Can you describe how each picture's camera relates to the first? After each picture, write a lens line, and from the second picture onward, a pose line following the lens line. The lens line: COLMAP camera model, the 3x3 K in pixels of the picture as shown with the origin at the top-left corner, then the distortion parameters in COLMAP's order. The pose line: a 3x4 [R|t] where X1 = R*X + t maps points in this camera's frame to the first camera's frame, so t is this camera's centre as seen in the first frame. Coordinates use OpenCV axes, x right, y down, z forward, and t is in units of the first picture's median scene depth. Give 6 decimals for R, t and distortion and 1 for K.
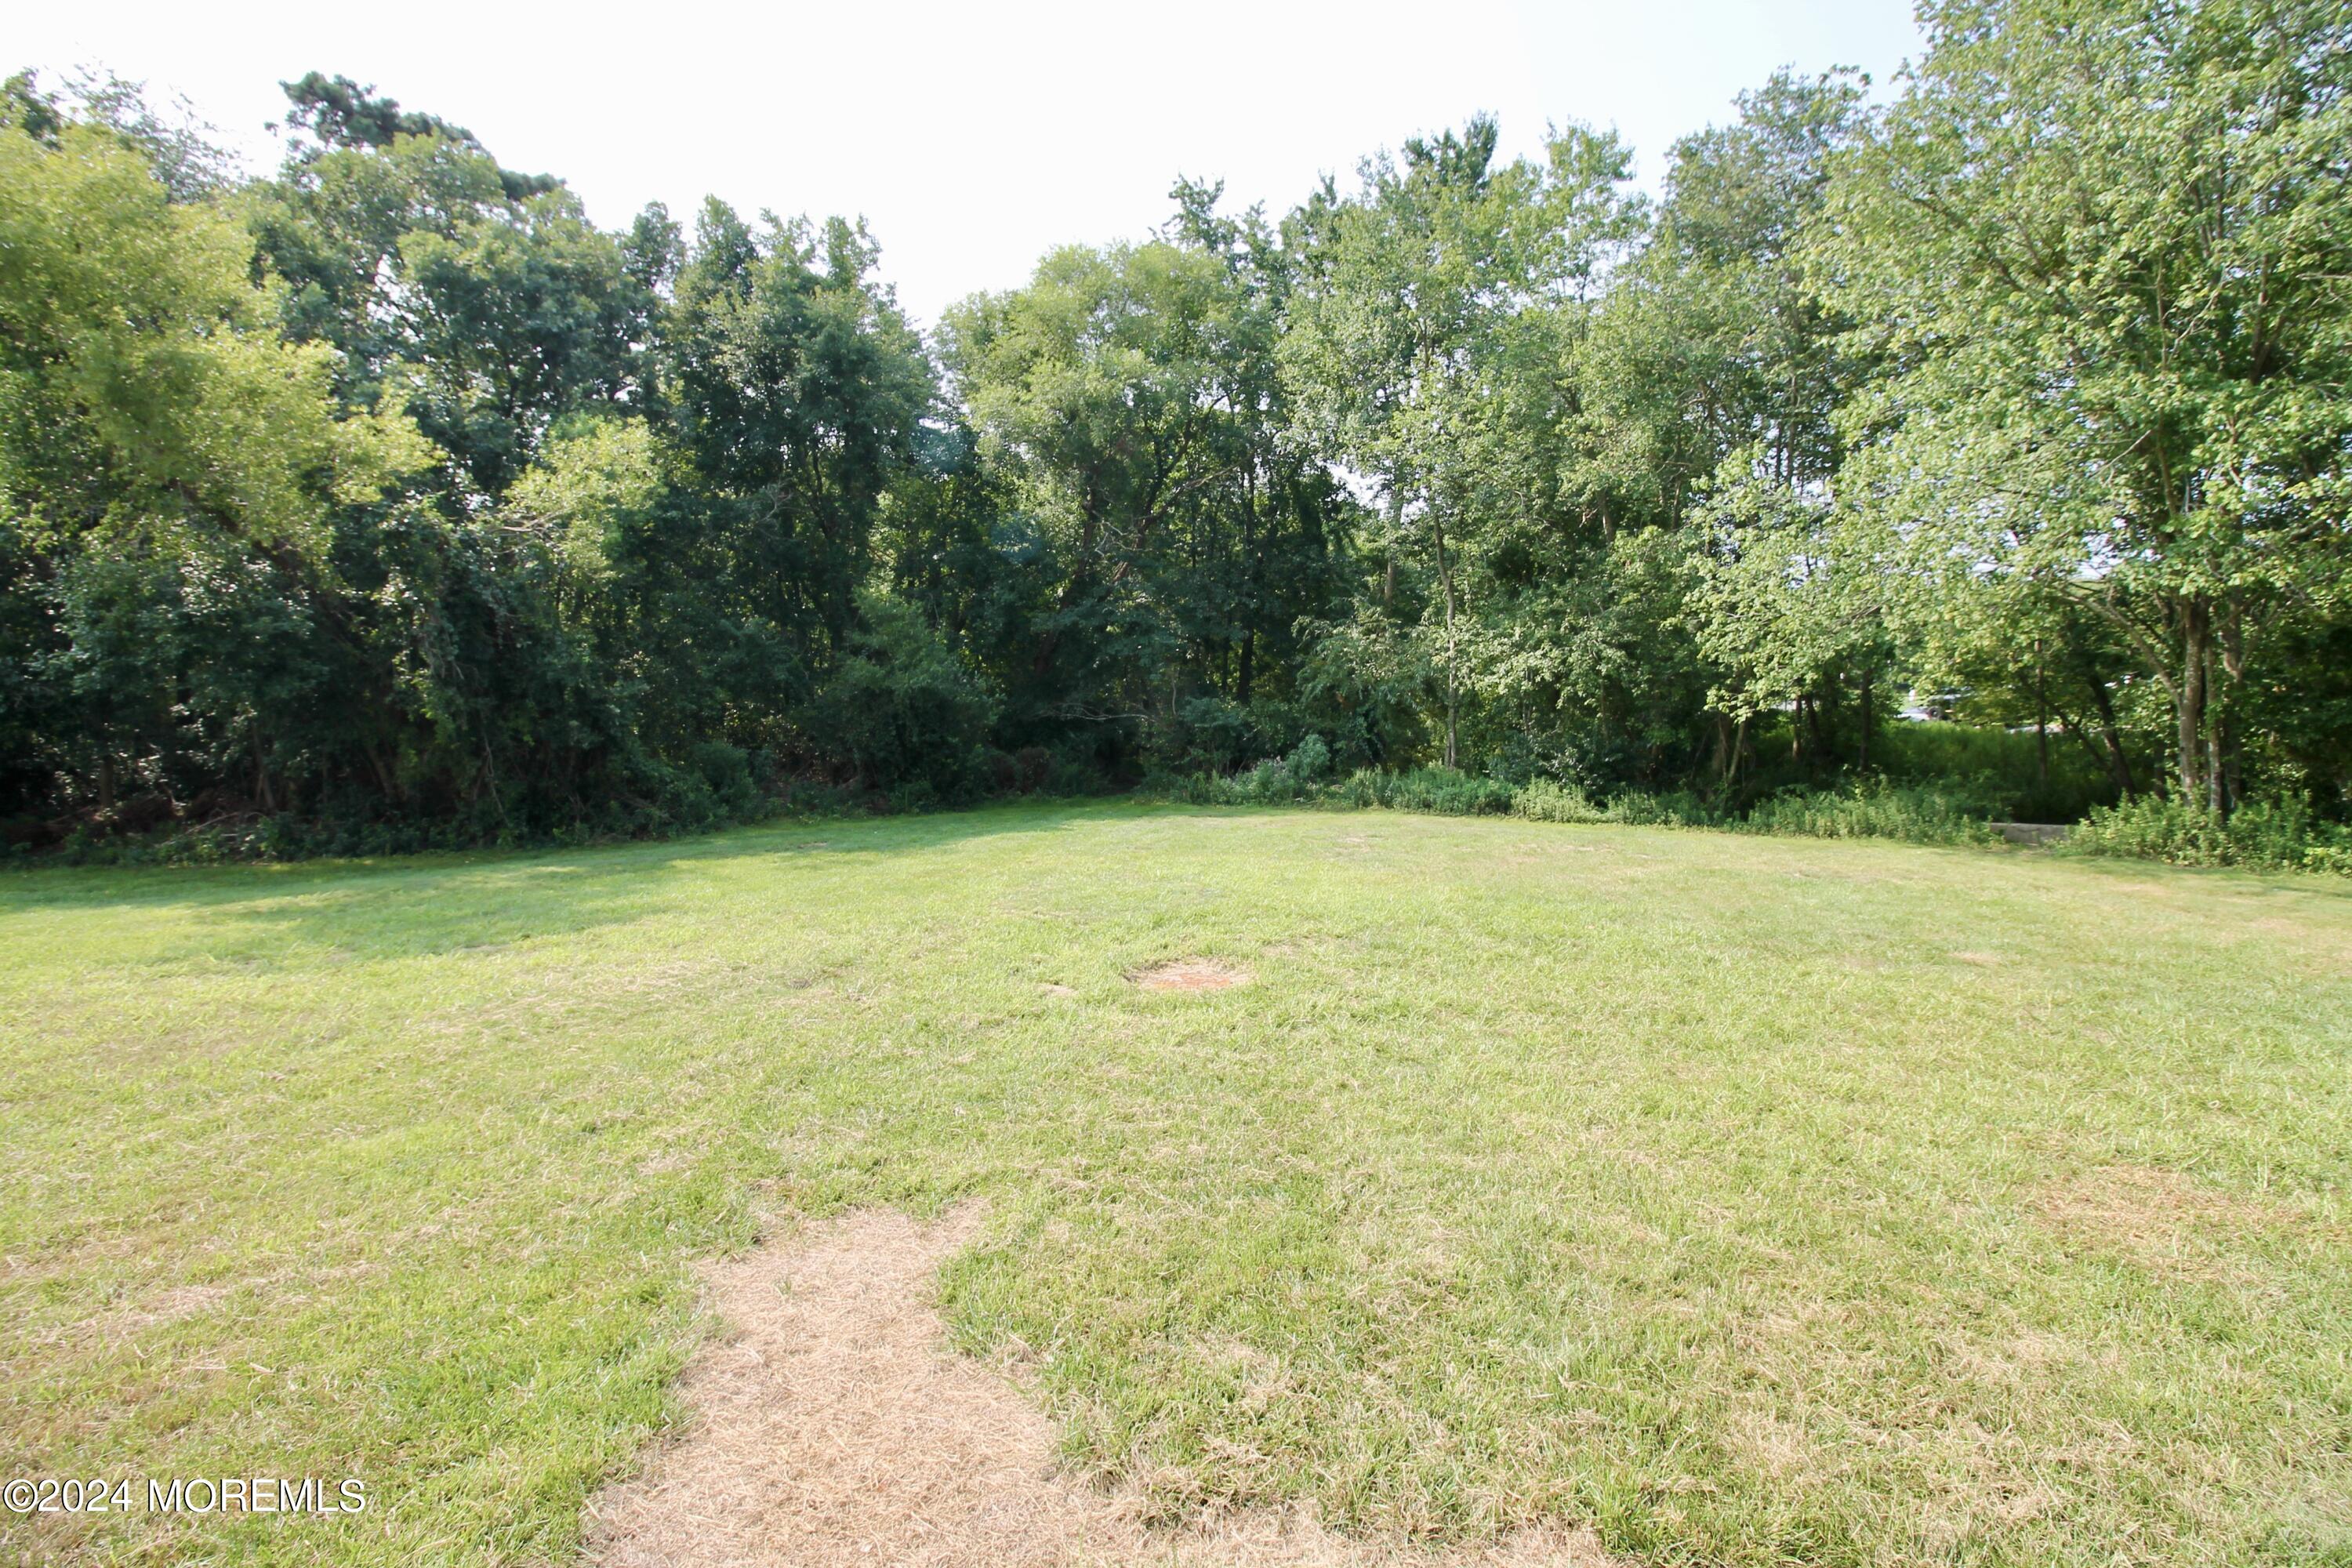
lens RADIAL K [[1101.6, 0, 1191.1], [0, 1101.6, 749.8], [0, 0, 1]] dist [-0.005987, -0.010772]
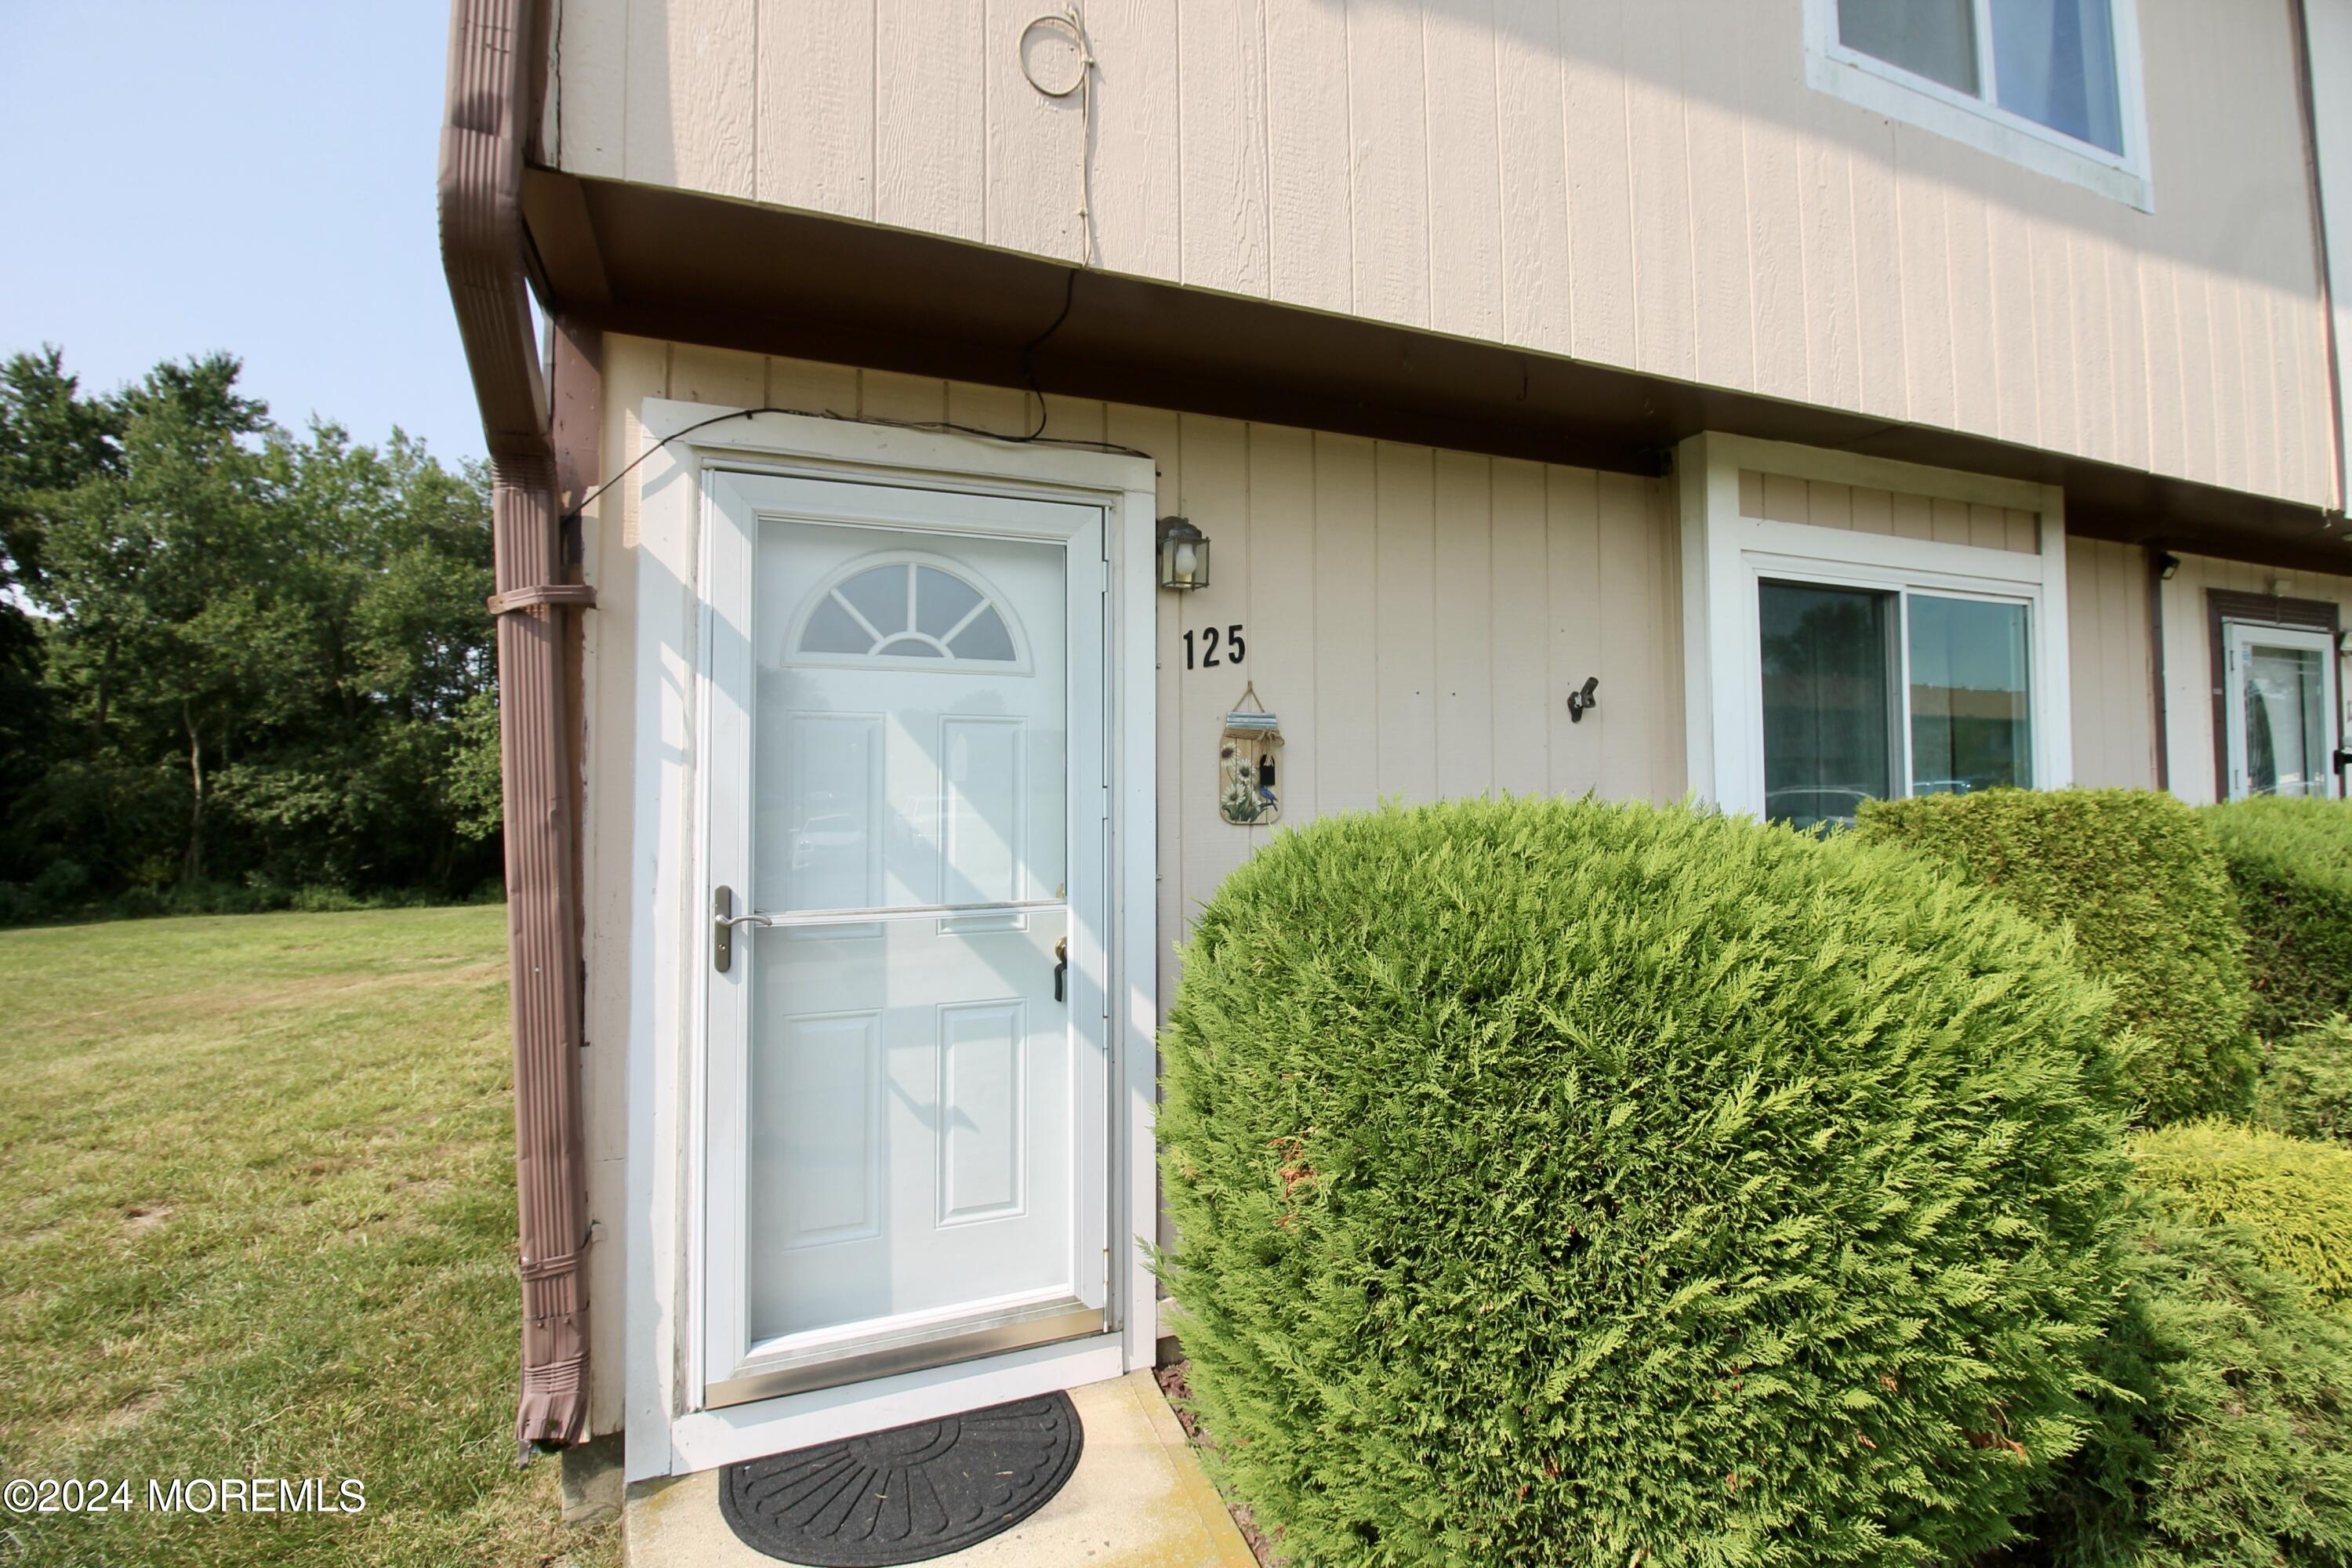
lens RADIAL K [[1101.6, 0, 1199.0], [0, 1101.6, 752.4], [0, 0, 1]] dist [-0.005987, -0.010772]
pose [[0.415617, 0.047289, 0.908310, -0.548020], [0.051032, 0.995862, -0.075198, 0.025164], [-0.908107, 0.077606, 0.411484, -0.689164]]
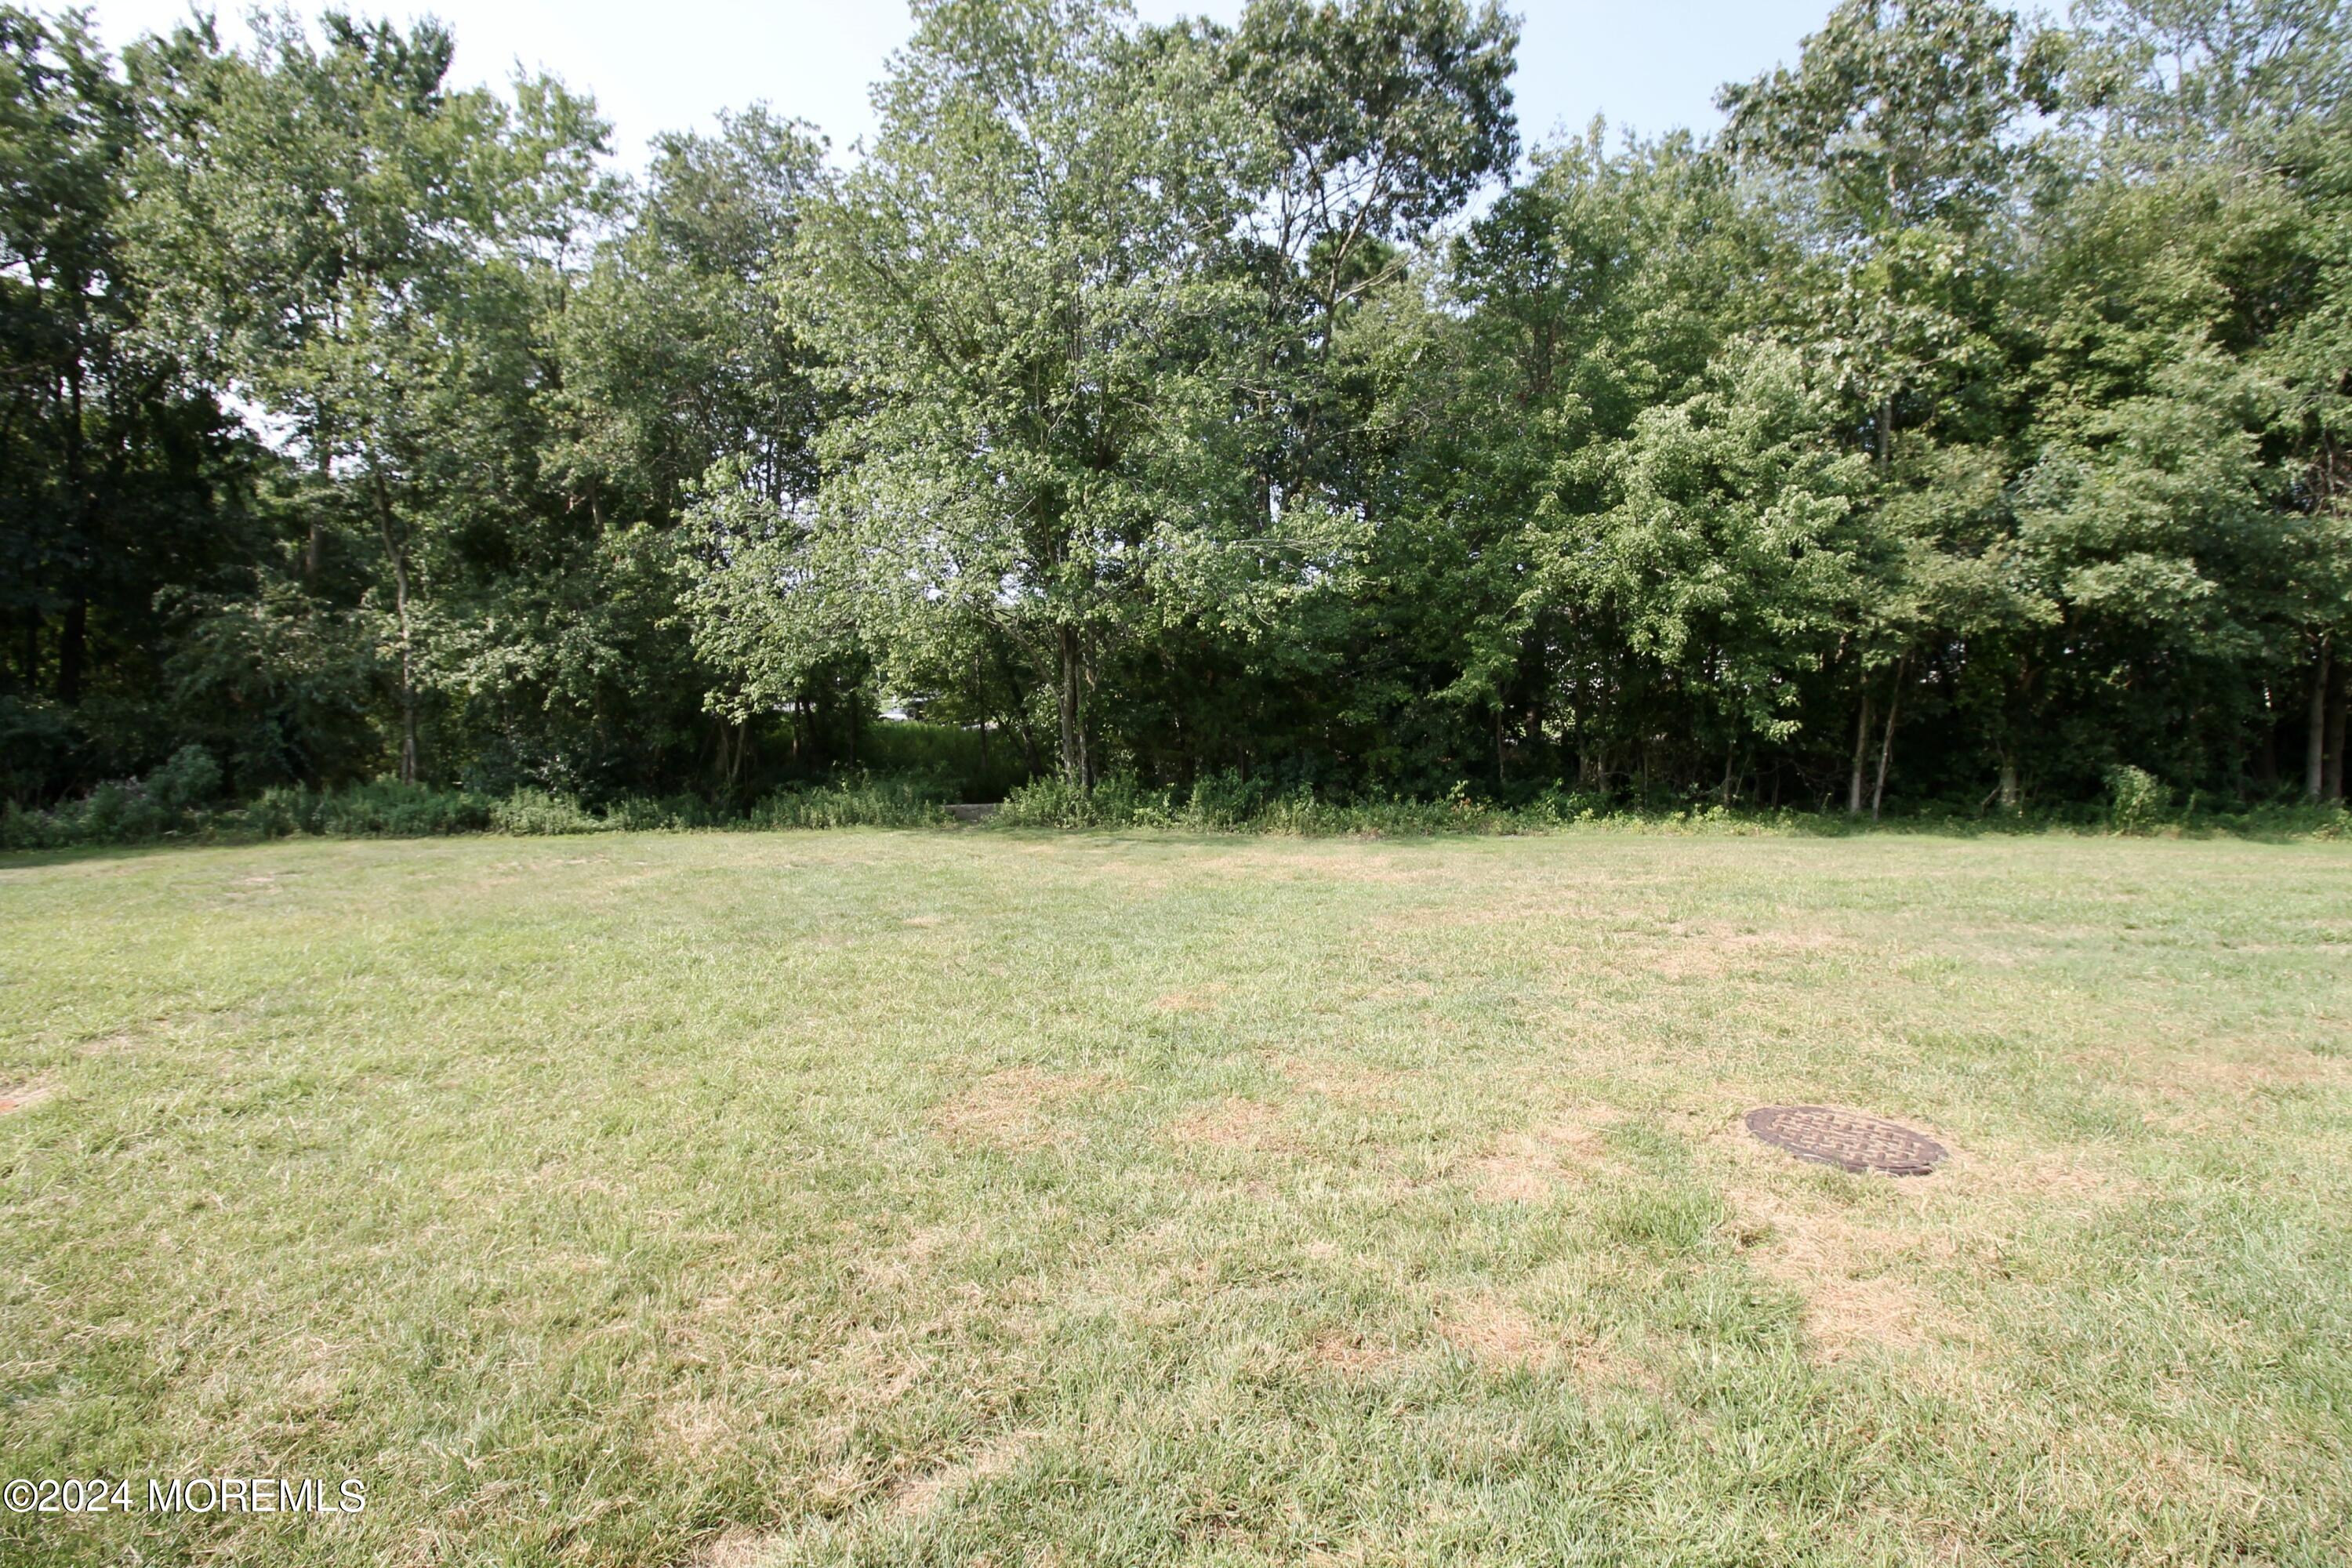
lens RADIAL K [[1101.6, 0, 1195.4], [0, 1101.6, 754.2], [0, 0, 1]] dist [-0.005987, -0.010772]
pose [[0.659233, -0.029168, 0.751373, 0.005569], [0.026967, 0.999522, 0.015140, -0.000352], [-0.751455, 0.010282, 0.659704, -0.003280]]
